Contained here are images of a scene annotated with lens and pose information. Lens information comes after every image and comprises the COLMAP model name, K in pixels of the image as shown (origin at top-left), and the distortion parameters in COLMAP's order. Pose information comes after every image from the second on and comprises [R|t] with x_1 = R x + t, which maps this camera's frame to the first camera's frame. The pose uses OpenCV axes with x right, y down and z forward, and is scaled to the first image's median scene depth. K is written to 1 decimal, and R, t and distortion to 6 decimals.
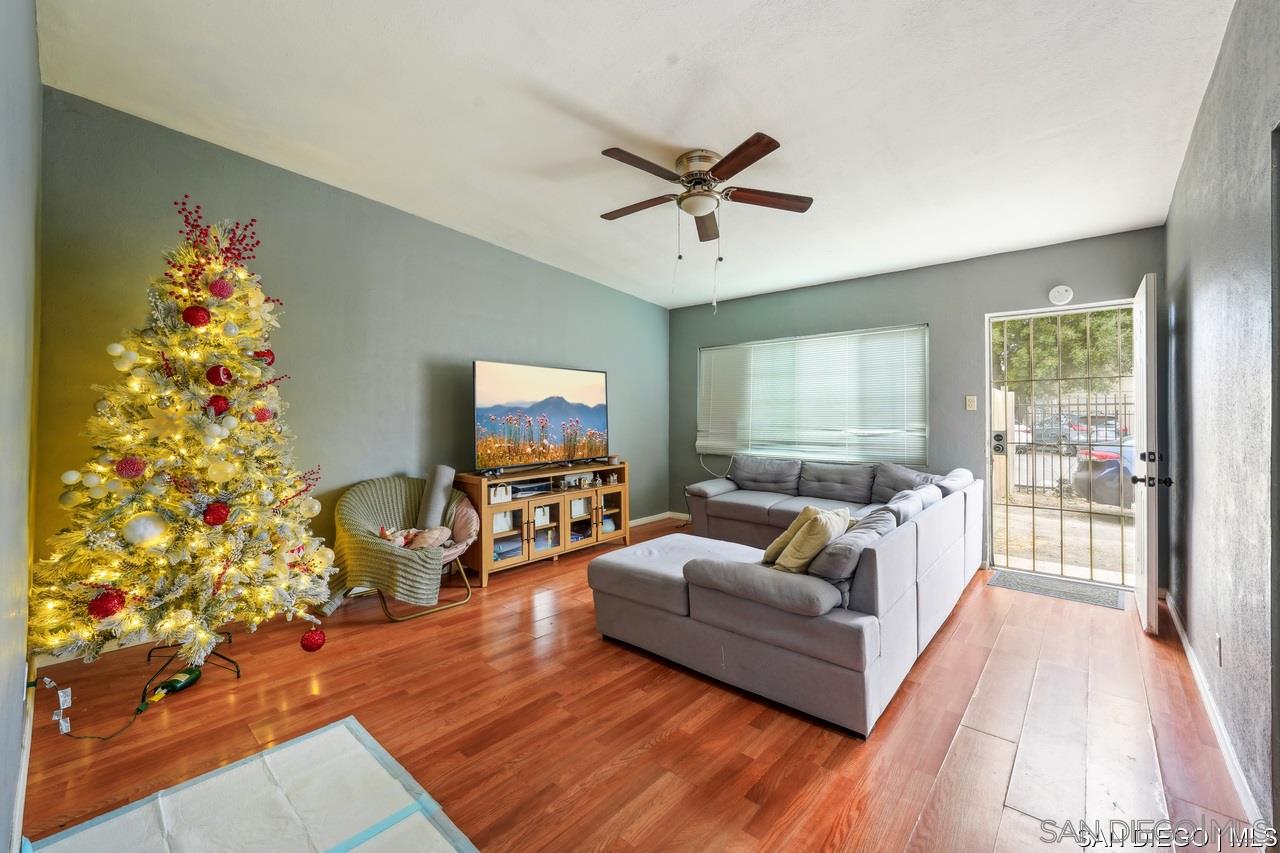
lens RADIAL K [[517.1, 0, 639.8], [0, 517.1, 406.4], [0, 0, 1]] dist [-0.000253, -0.000039]
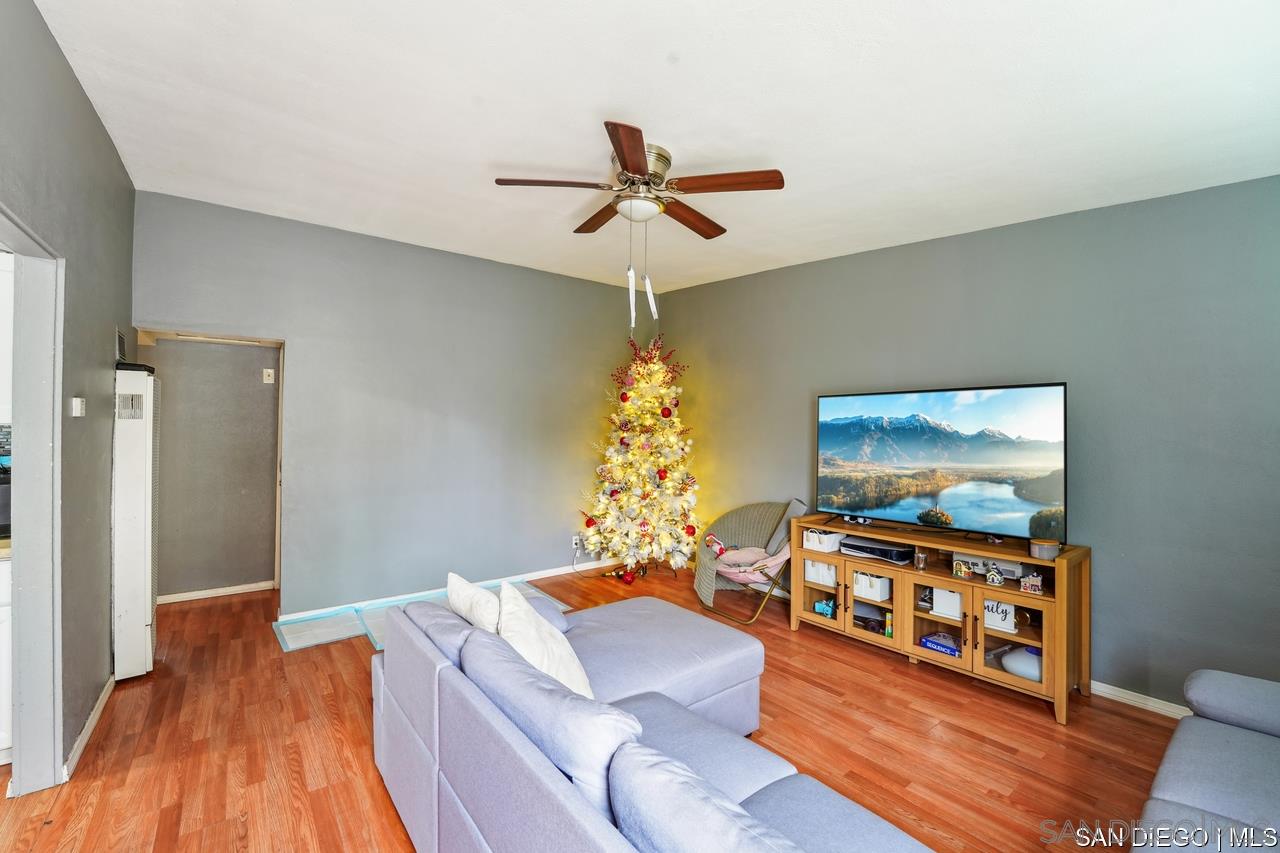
lens RADIAL K [[517.6, 0, 640.0], [0, 517.6, 426.5], [0, 0, 1]] dist [0.000493, 0.000039]
pose [[-0.186991, -0.010704, -0.982303, 0.588417], [0.012852, 0.999828, -0.013341, -0.009813], [0.982278, -0.015119, -0.186822, 0.823833]]
